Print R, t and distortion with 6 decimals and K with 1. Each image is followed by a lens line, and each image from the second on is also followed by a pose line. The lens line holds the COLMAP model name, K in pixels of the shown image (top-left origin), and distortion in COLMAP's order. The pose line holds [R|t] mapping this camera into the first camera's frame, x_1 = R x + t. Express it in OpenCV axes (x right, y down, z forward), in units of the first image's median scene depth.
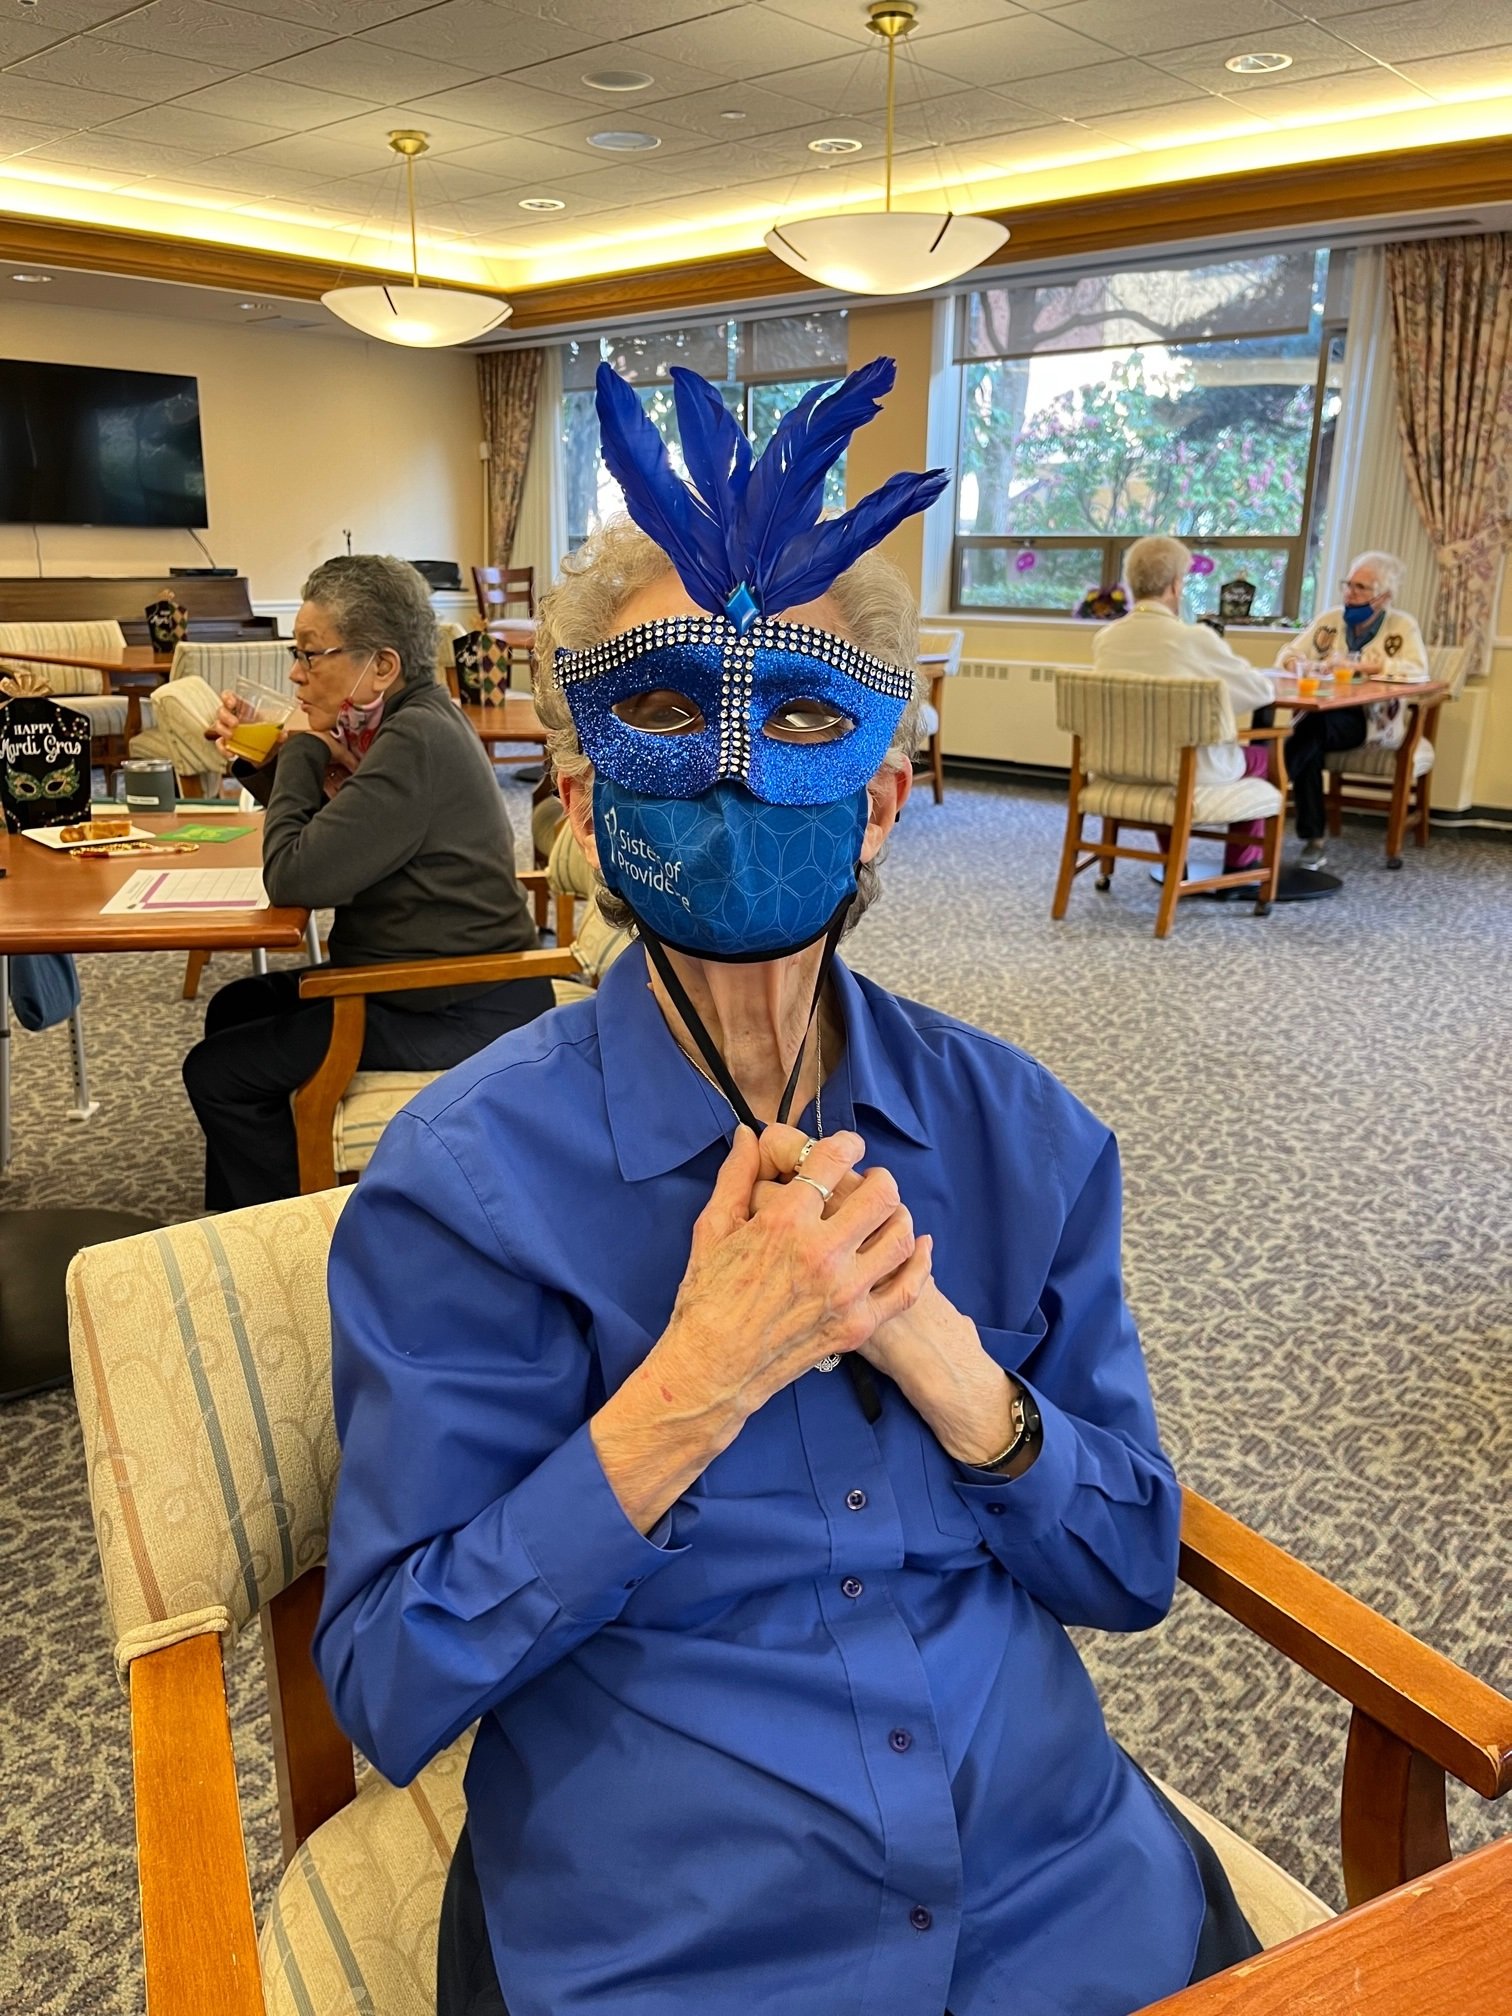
lens RADIAL K [[1528.4, 0, 756.0], [0, 1528.4, 1008.0], [0, 0, 1]] dist [0.000843, -0.006692]
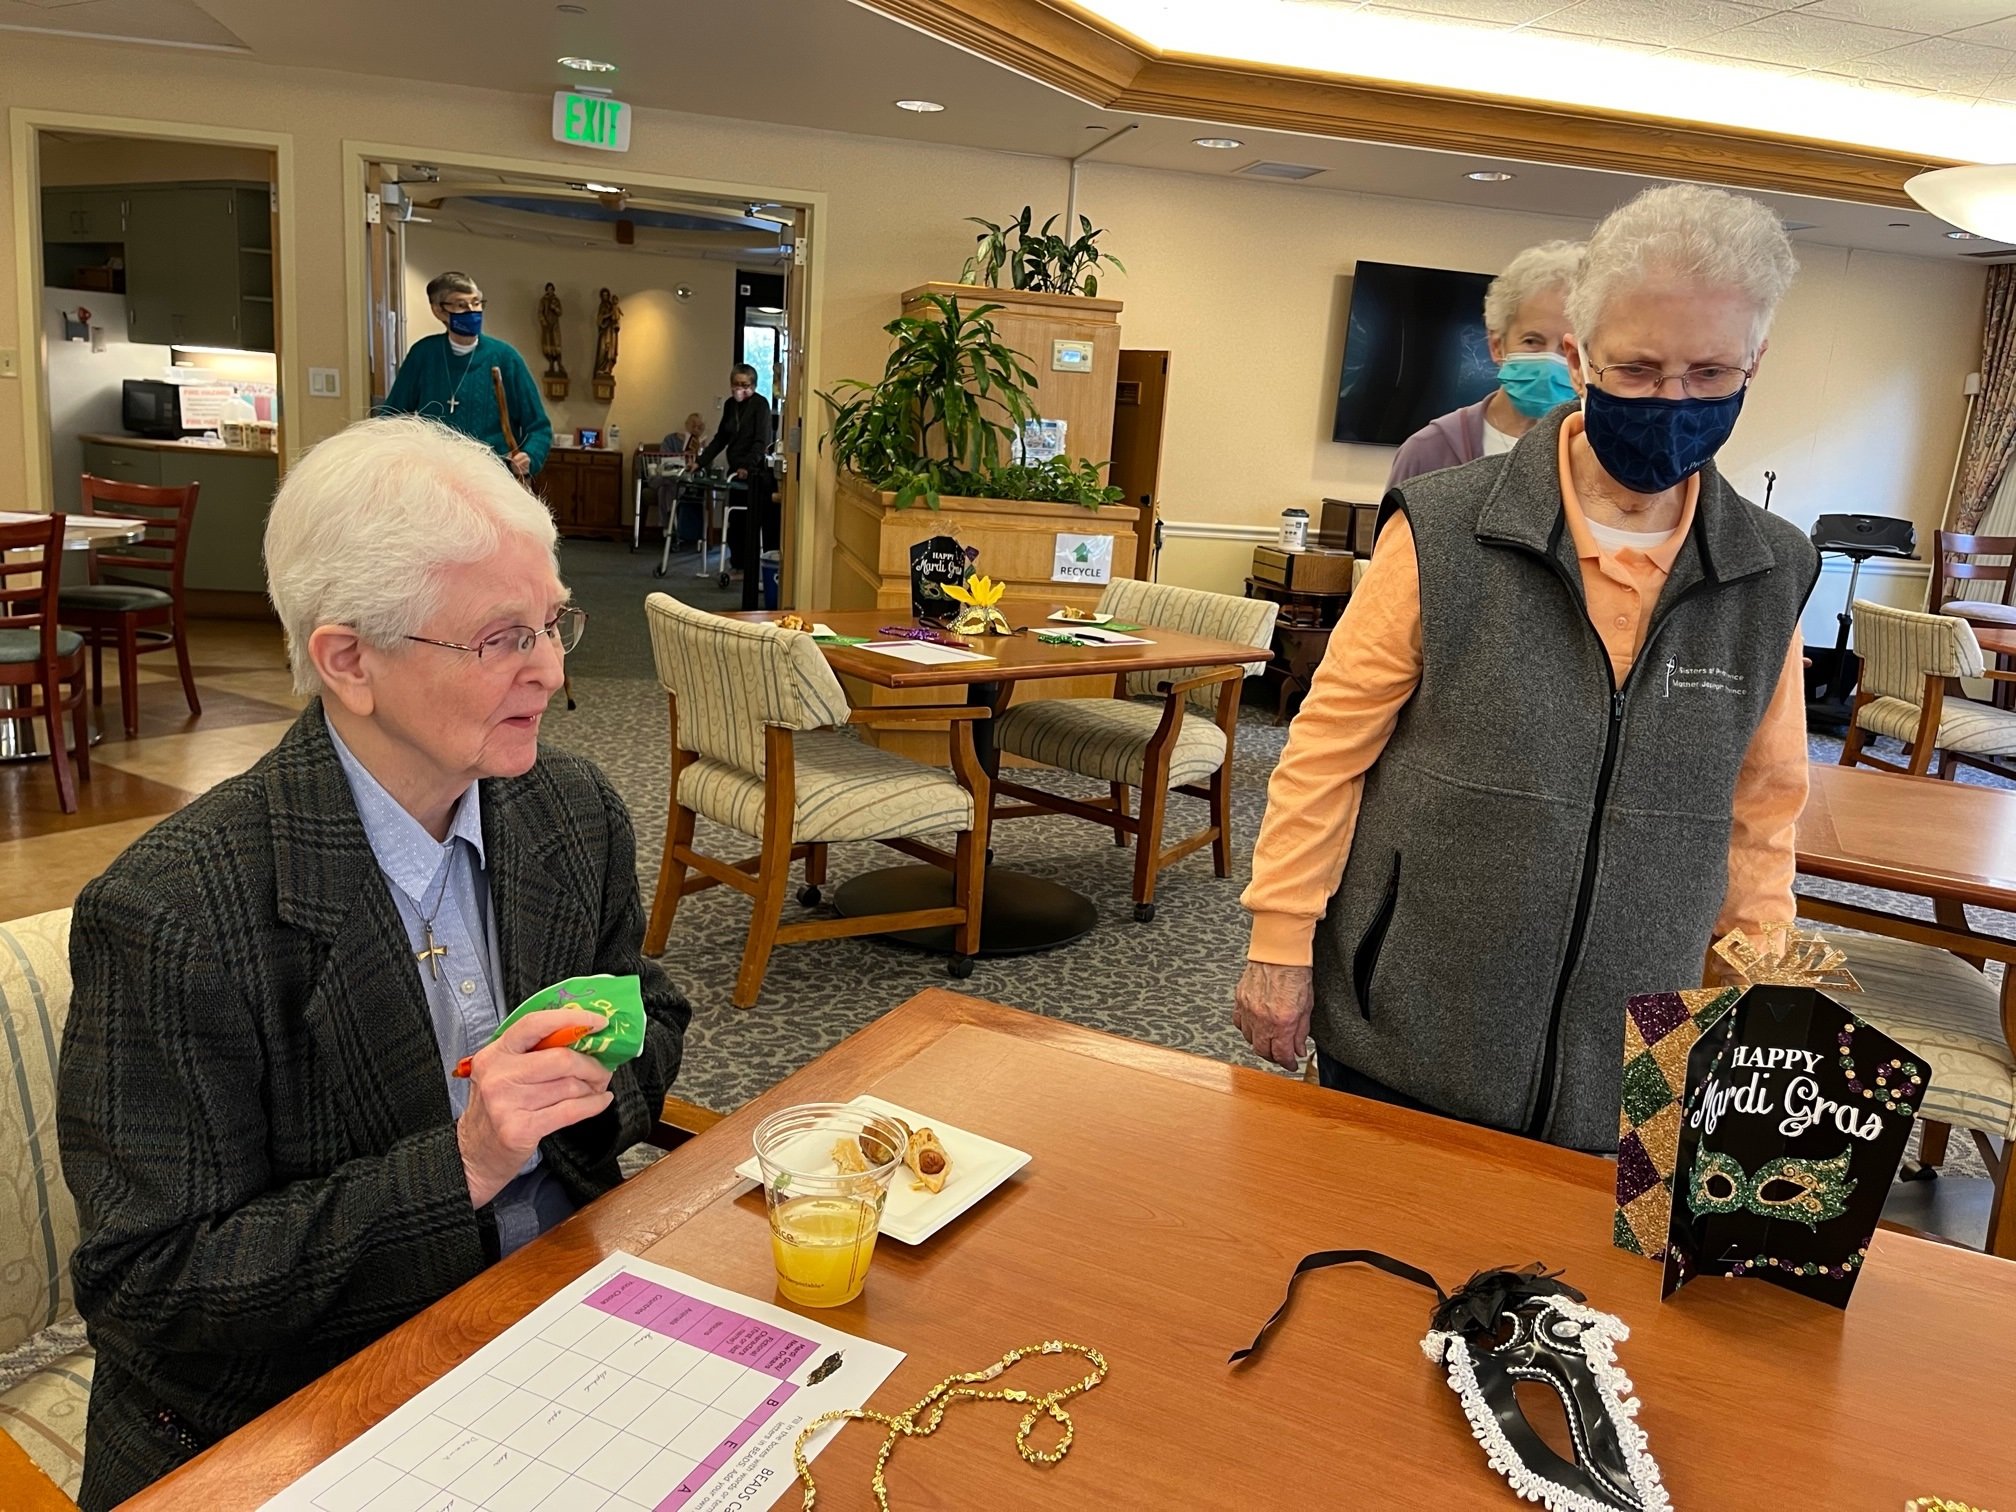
lens RADIAL K [[1528.4, 0, 1008.0], [0, 1528.4, 756.0], [0, 0, 1]] dist [0.000843, -0.006692]
pose [[0.801274, 0.183836, -0.569354, -0.133190], [-0.238849, 0.970792, -0.022688, -0.064577], [0.548553, 0.154169, 0.821780, 0.170502]]
